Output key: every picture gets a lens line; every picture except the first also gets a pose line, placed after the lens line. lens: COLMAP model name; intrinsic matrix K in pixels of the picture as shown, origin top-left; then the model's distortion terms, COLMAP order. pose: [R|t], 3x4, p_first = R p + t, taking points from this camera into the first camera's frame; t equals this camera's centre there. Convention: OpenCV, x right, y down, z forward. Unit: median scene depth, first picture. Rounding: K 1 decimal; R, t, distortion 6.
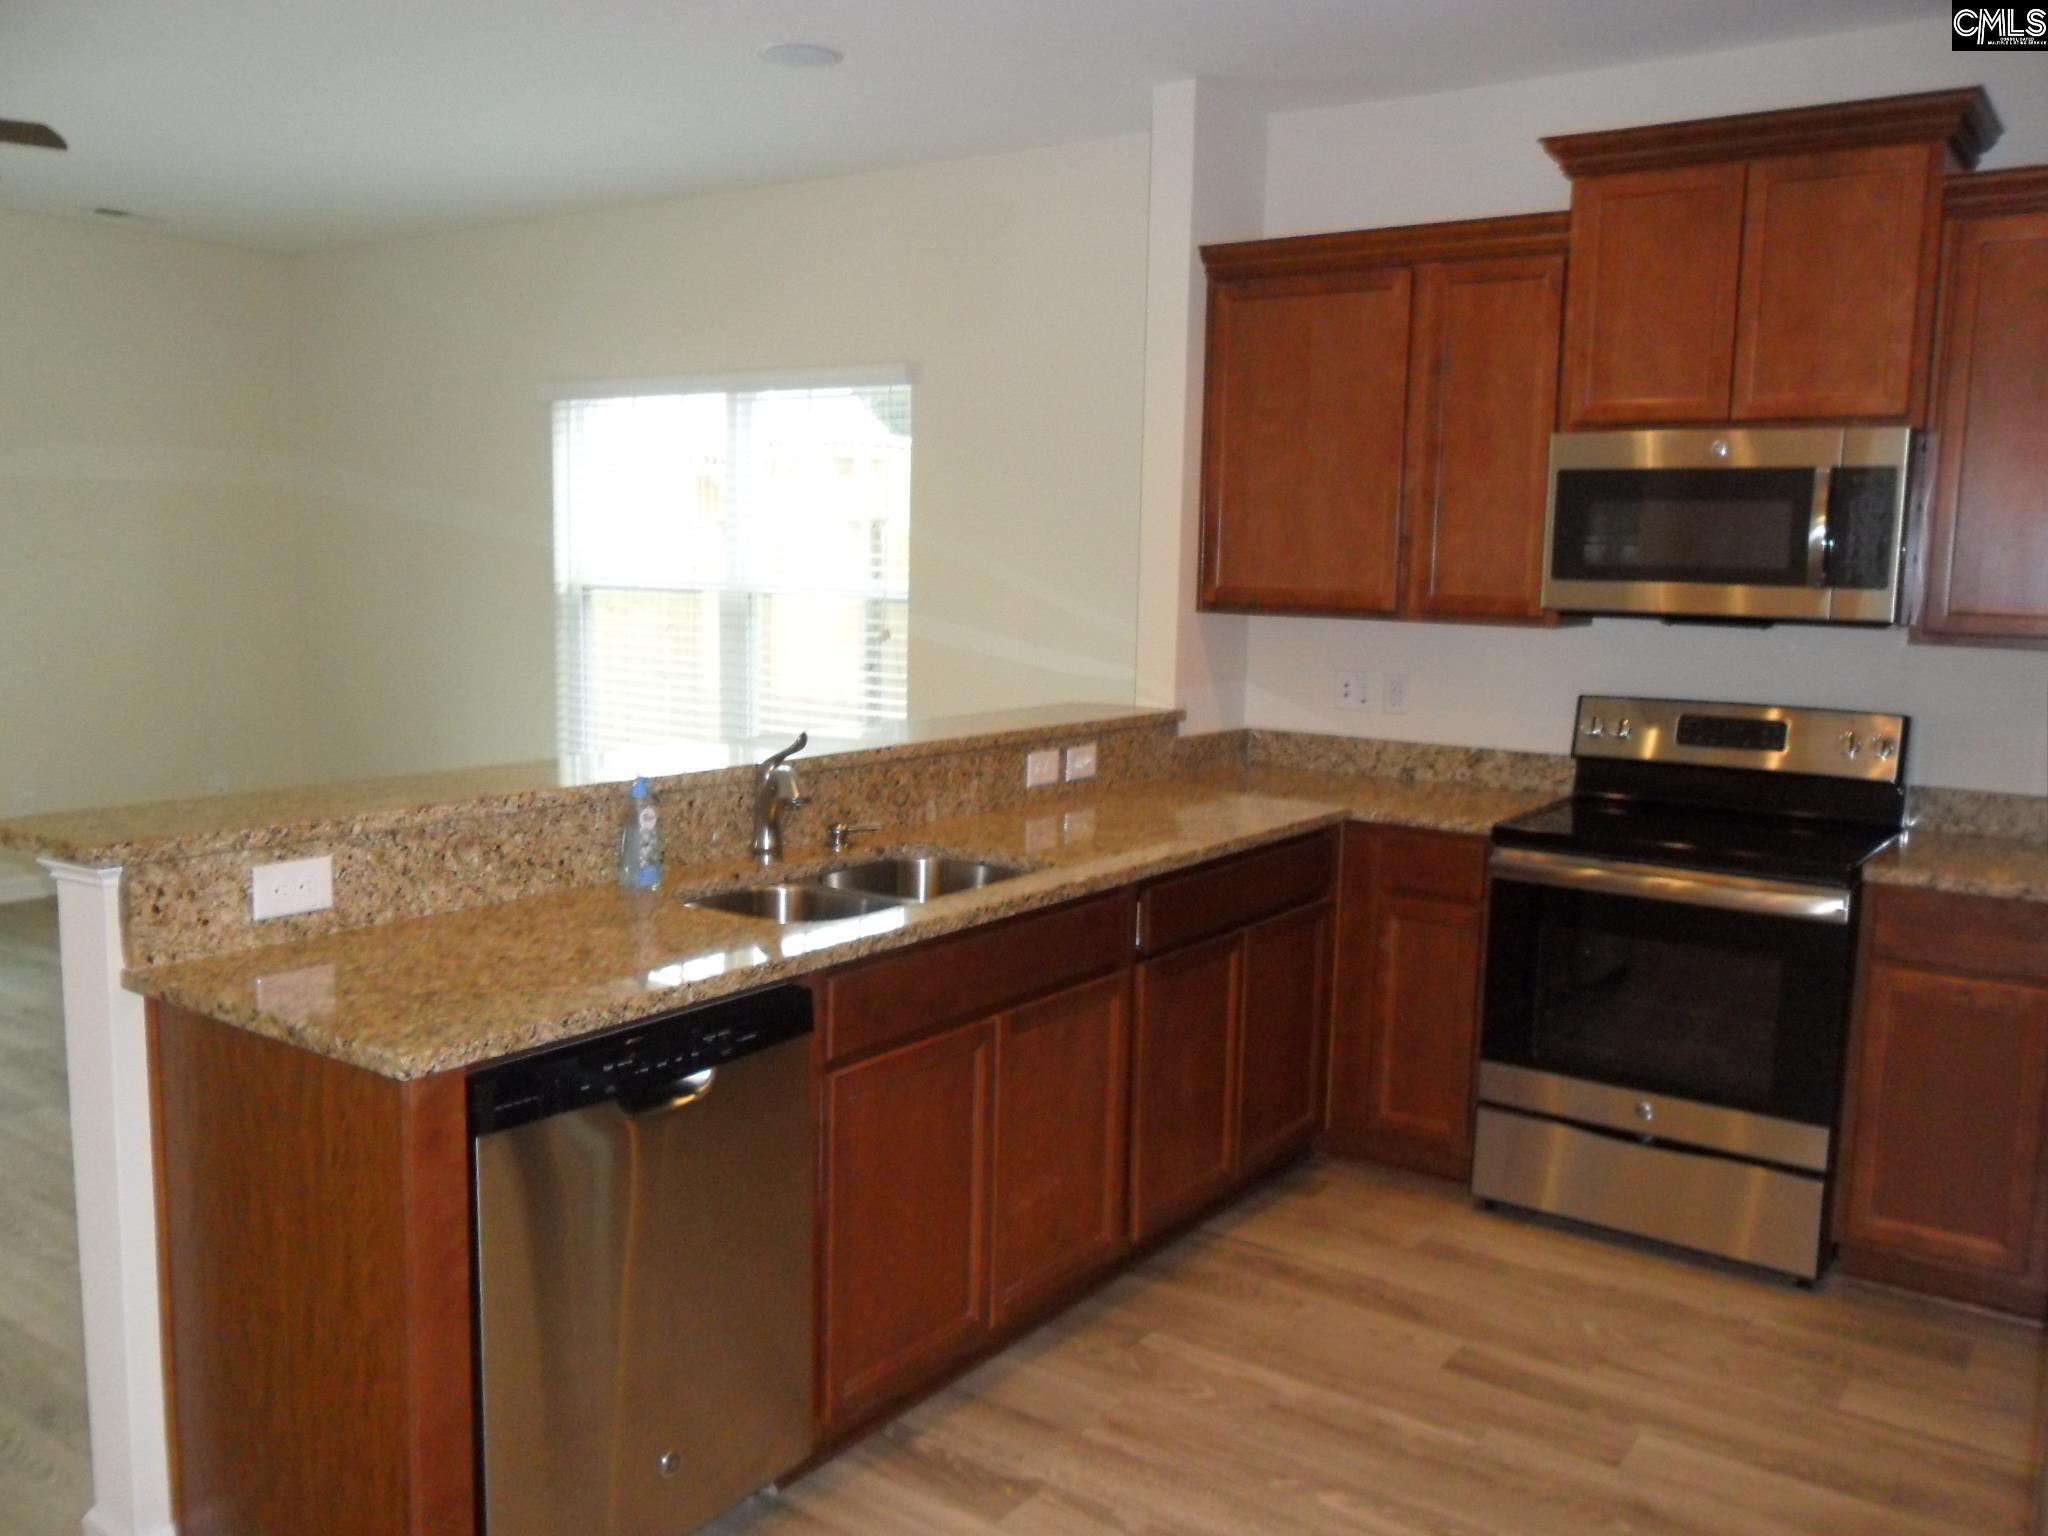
lens RADIAL K [[1640.1, 0, 1024.0], [0, 1640.1, 768.0], [0, 0, 1]] dist [-0.005427, -0.004067]
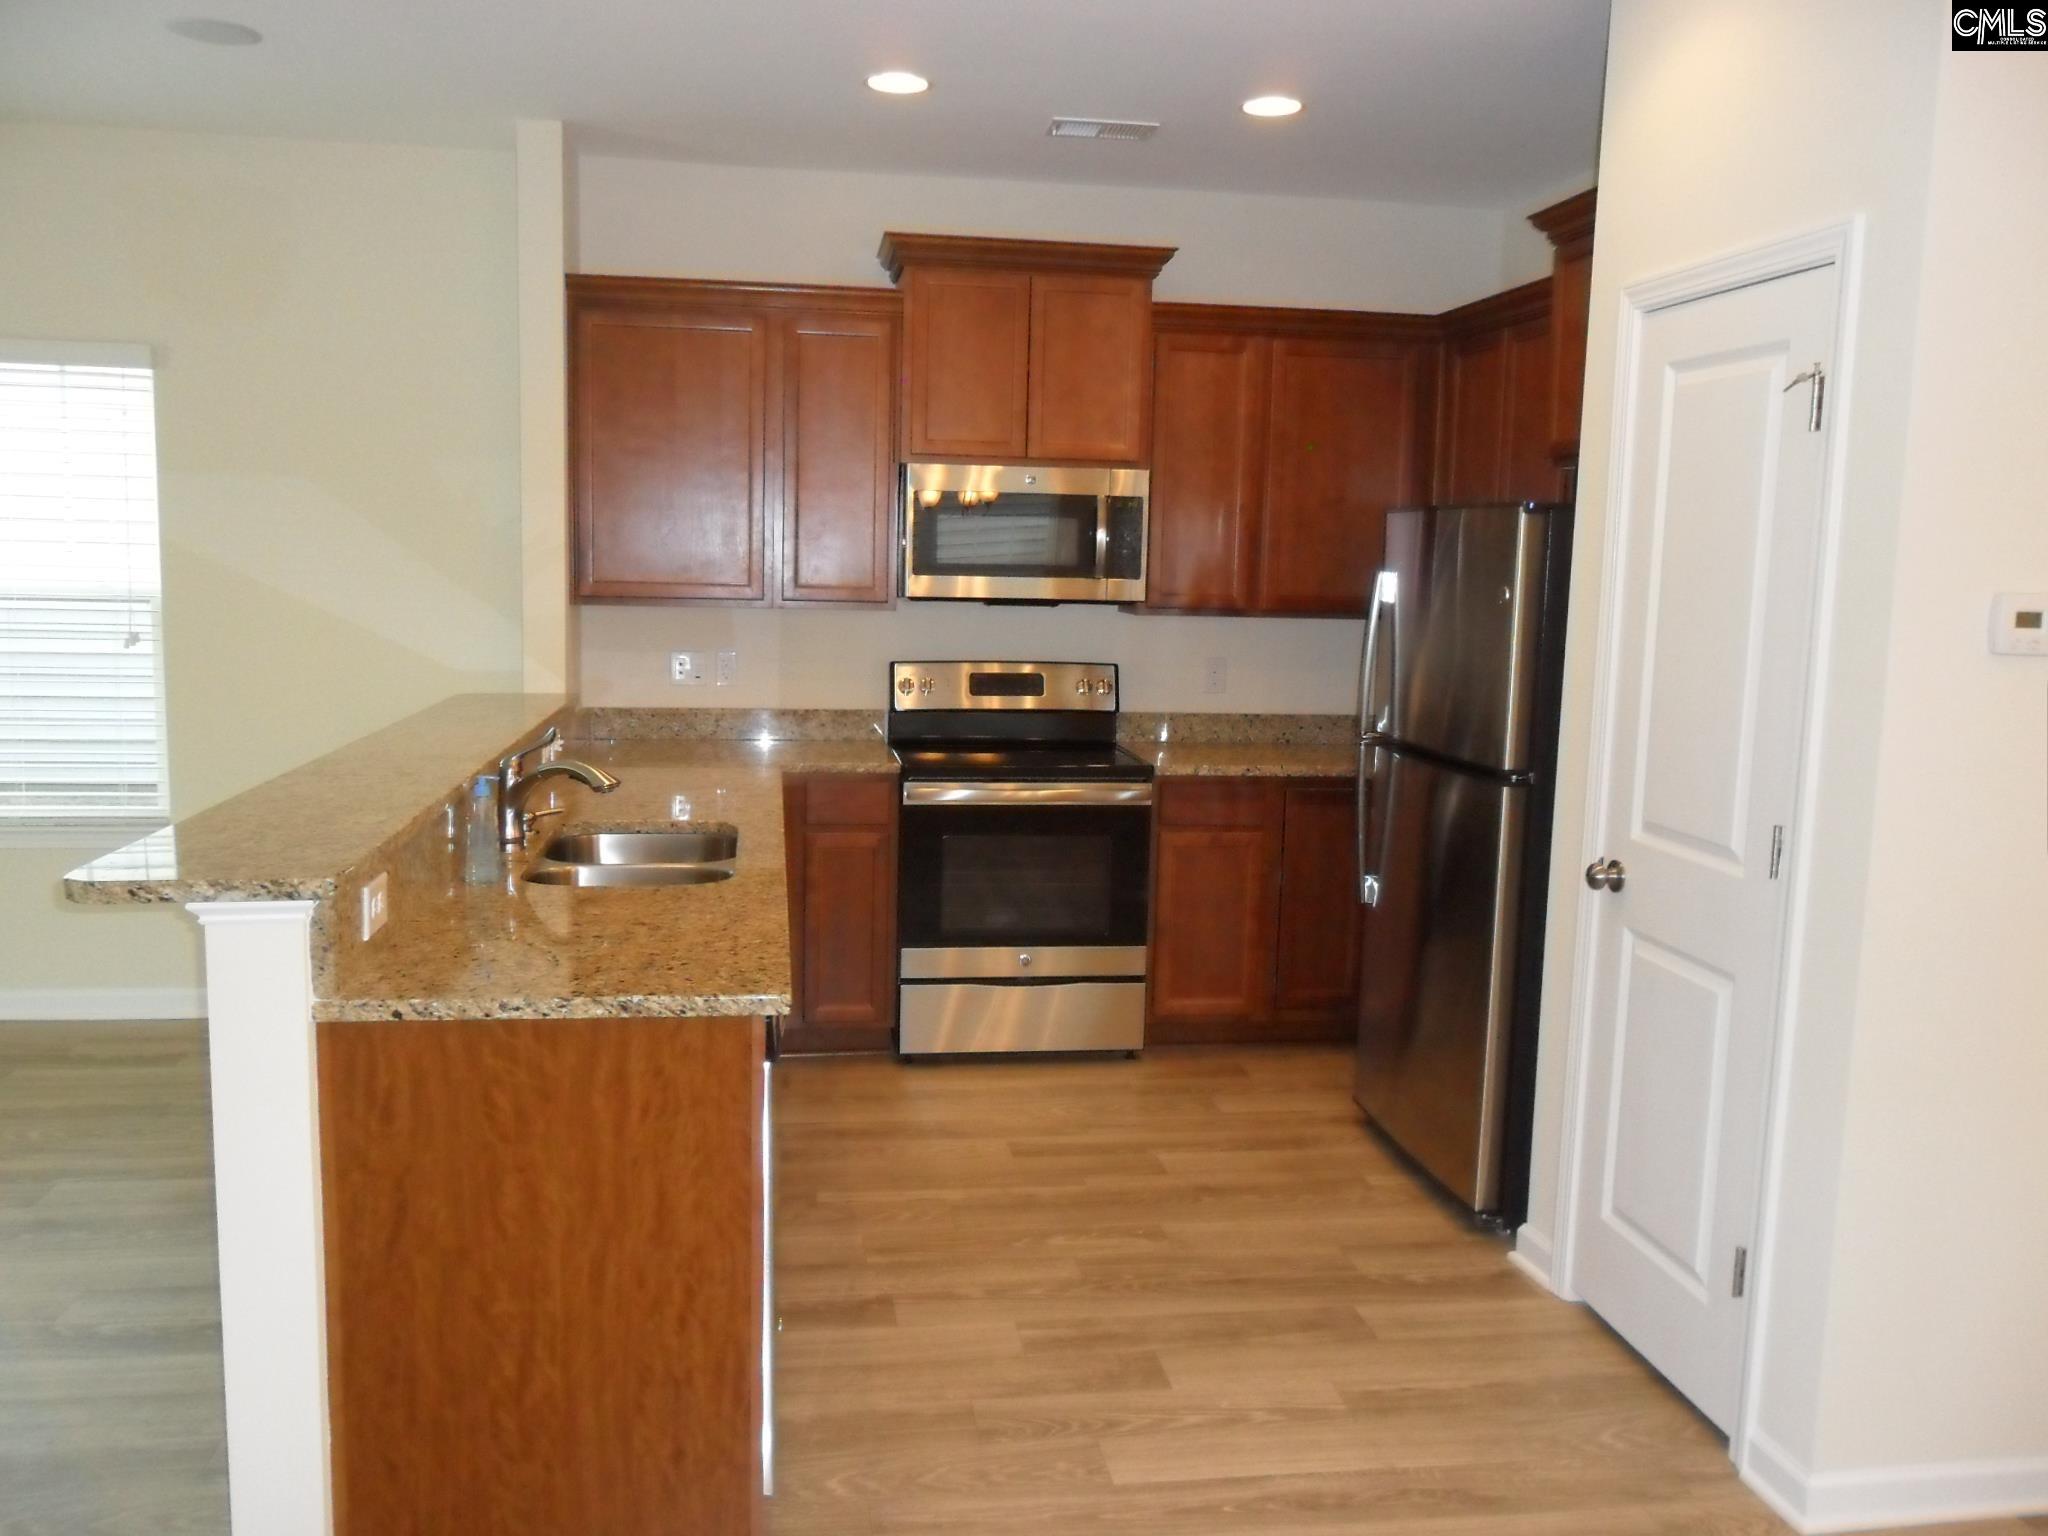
lens RADIAL K [[1609.1, 0, 1024.0], [0, 1609.1, 768.0], [0, 0, 1]] dist [-0.042428, -0.004755]
pose [[0.733831, -0.091719, 0.673112, -0.536962], [0.079344, 0.995634, 0.049164, -0.018673], [-0.674683, 0.017329, 0.737904, 0.001983]]
